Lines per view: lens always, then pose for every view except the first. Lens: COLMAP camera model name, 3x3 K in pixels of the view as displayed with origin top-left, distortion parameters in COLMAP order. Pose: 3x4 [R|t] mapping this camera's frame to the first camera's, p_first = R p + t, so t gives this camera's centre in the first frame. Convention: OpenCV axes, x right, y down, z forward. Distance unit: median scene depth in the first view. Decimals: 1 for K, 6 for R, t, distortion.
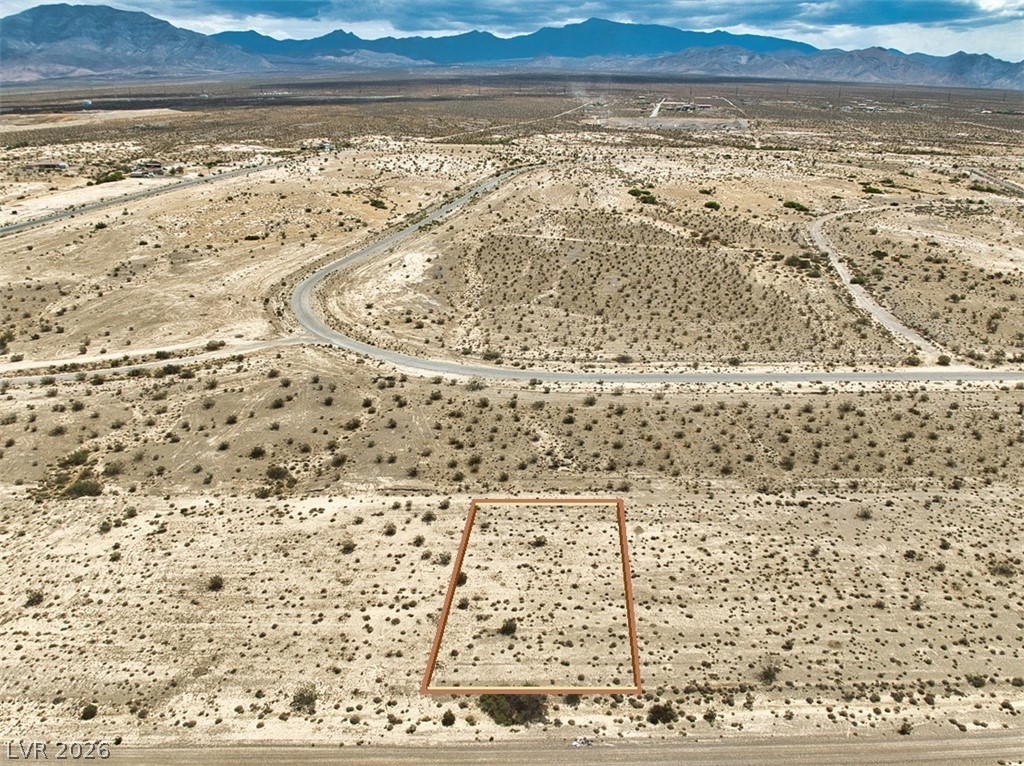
lens RADIAL K [[732.1, 0, 512.9], [0, 732.1, 379.1], [0, 0, 1]] dist [-0.066759, 0.011604]
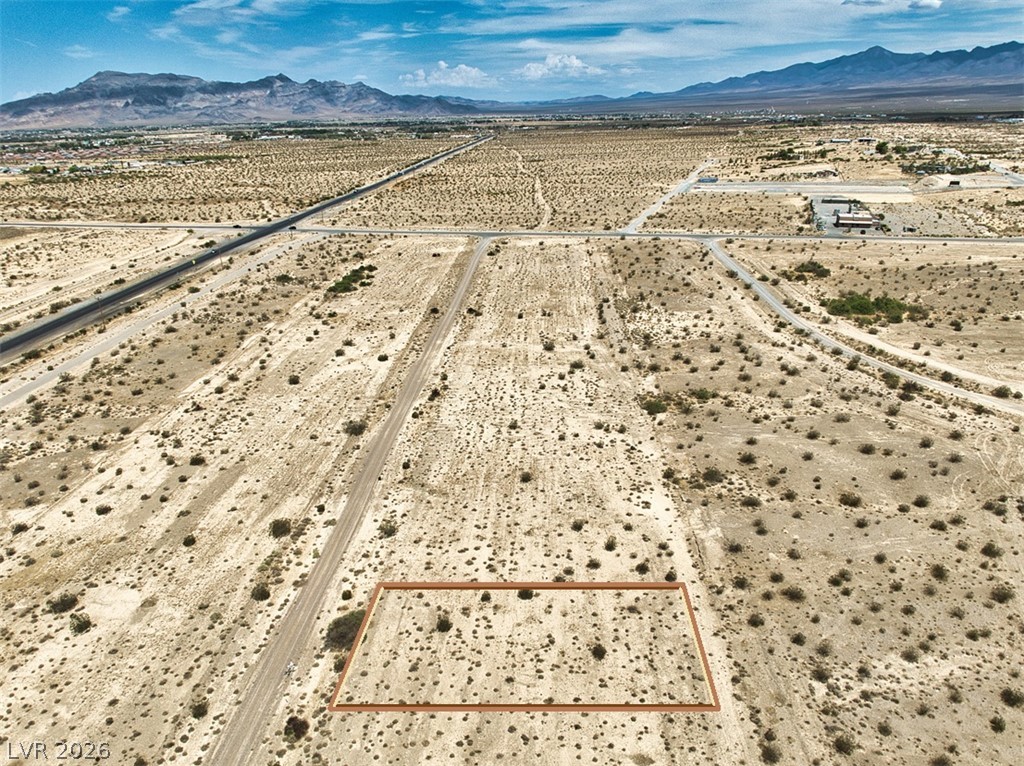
lens RADIAL K [[732.1, 0, 512.4], [0, 732.1, 367.8], [0, 0, 1]] dist [-0.066759, 0.011604]
pose [[-0.058670, 0.324185, -0.944172, 0.602296], [-0.326061, 0.887706, 0.325058, -0.242972], [0.943526, 0.326929, 0.053623, 0.674811]]
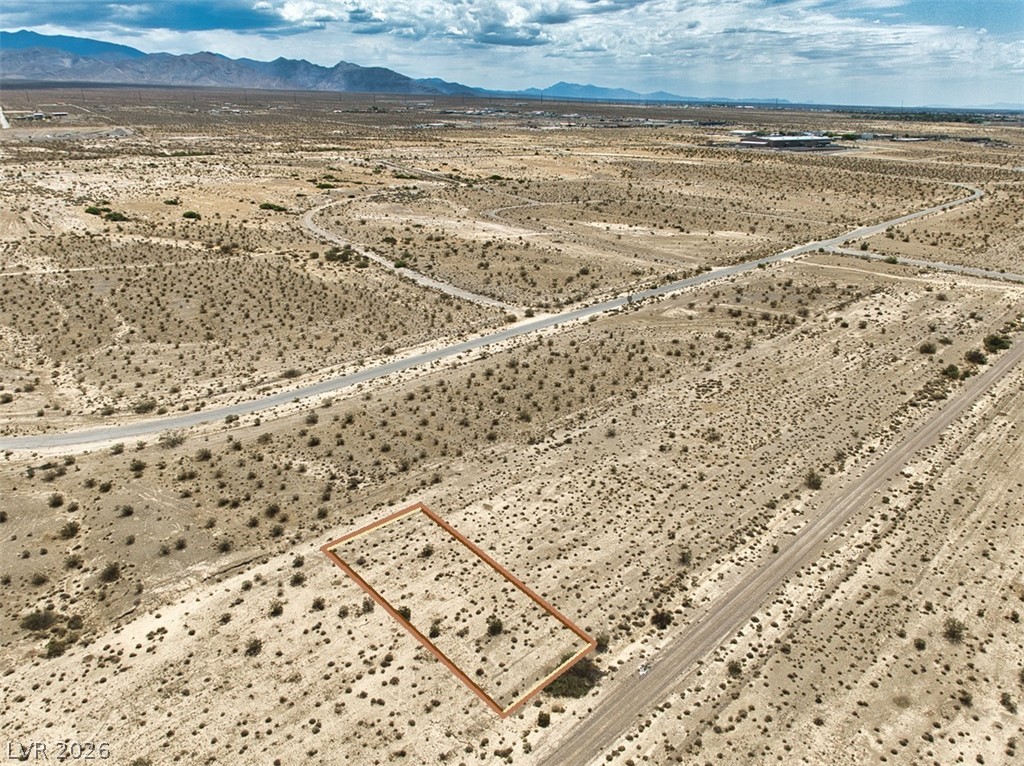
lens RADIAL K [[732.1, 0, 518.1], [0, 732.1, 379.5], [0, 0, 1]] dist [-0.066759, 0.011604]
pose [[0.703239, -0.238839, 0.669636, -0.421329], [0.241733, 0.966093, 0.090713, -0.052628], [-0.668596, 0.098080, 0.737129, 0.151154]]
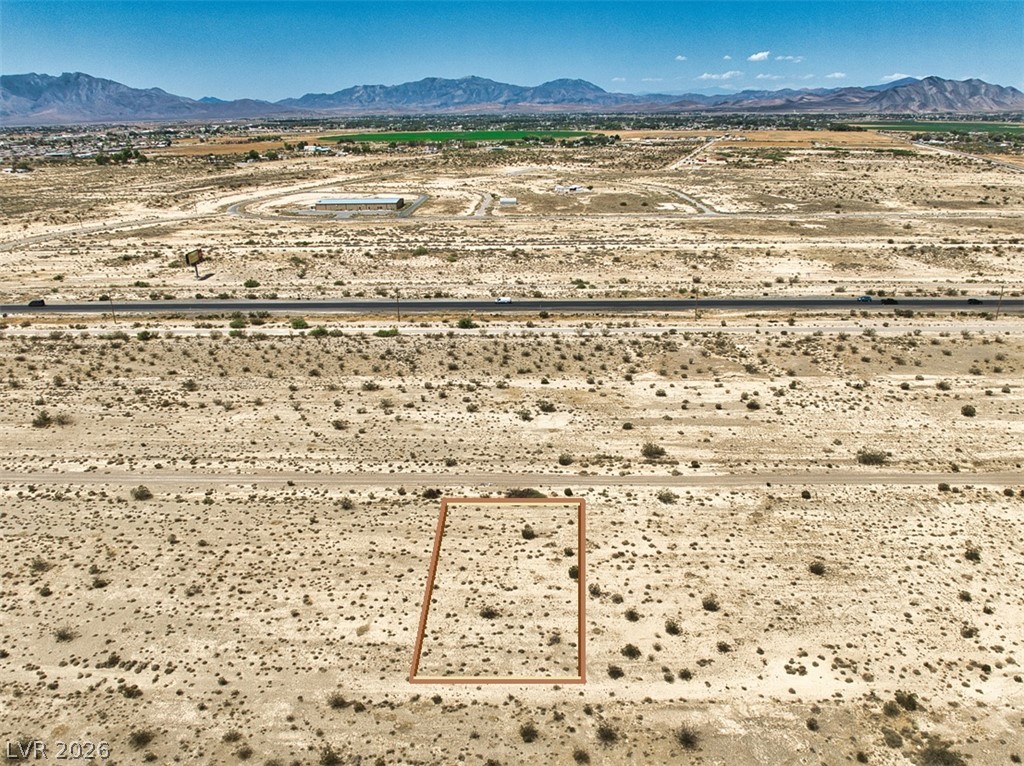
lens RADIAL K [[732.1, 0, 515.7], [0, 732.1, 371.2], [0, 0, 1]] dist [-0.066759, 0.011604]
pose [[-0.998961, 0.001543, 0.045557, -0.029379], [0.030059, 0.773634, 0.632920, -0.465144], [-0.034268, 0.633631, -0.772876, 1.295686]]
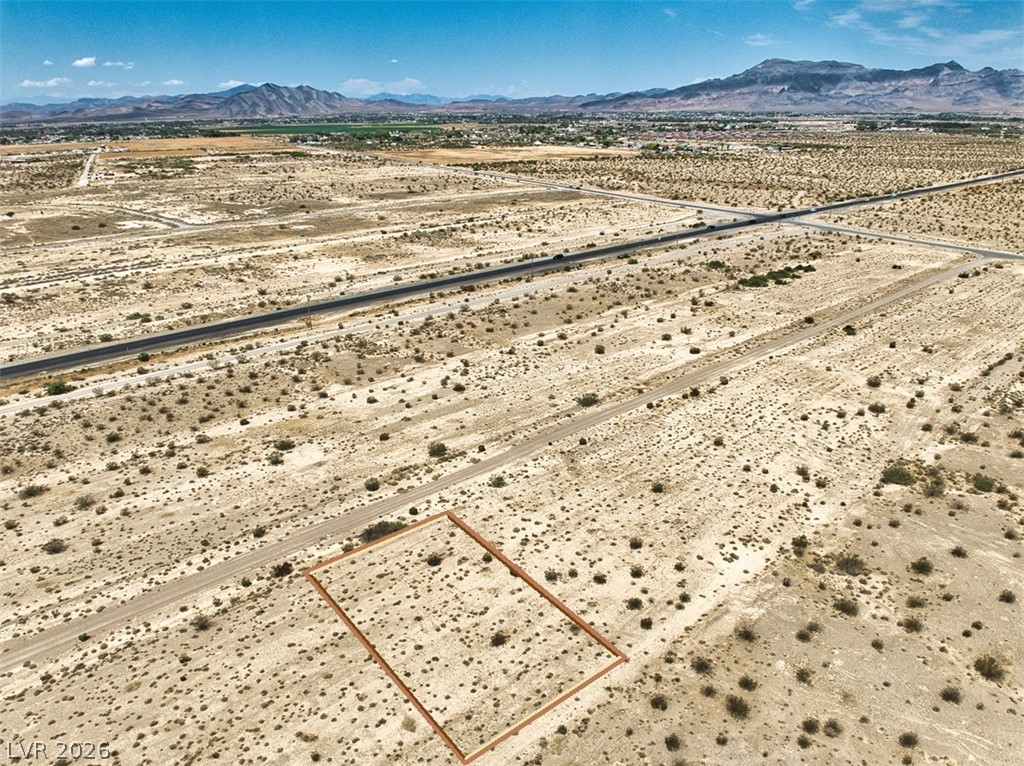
lens RADIAL K [[732.1, 0, 514.7], [0, 732.1, 367.0], [0, 0, 1]] dist [-0.066759, 0.011604]
pose [[-0.740255, 0.227513, -0.632661, 0.406196], [-0.220072, 0.807168, 0.547767, -0.407492], [0.635288, 0.544718, -0.547441, 1.130412]]
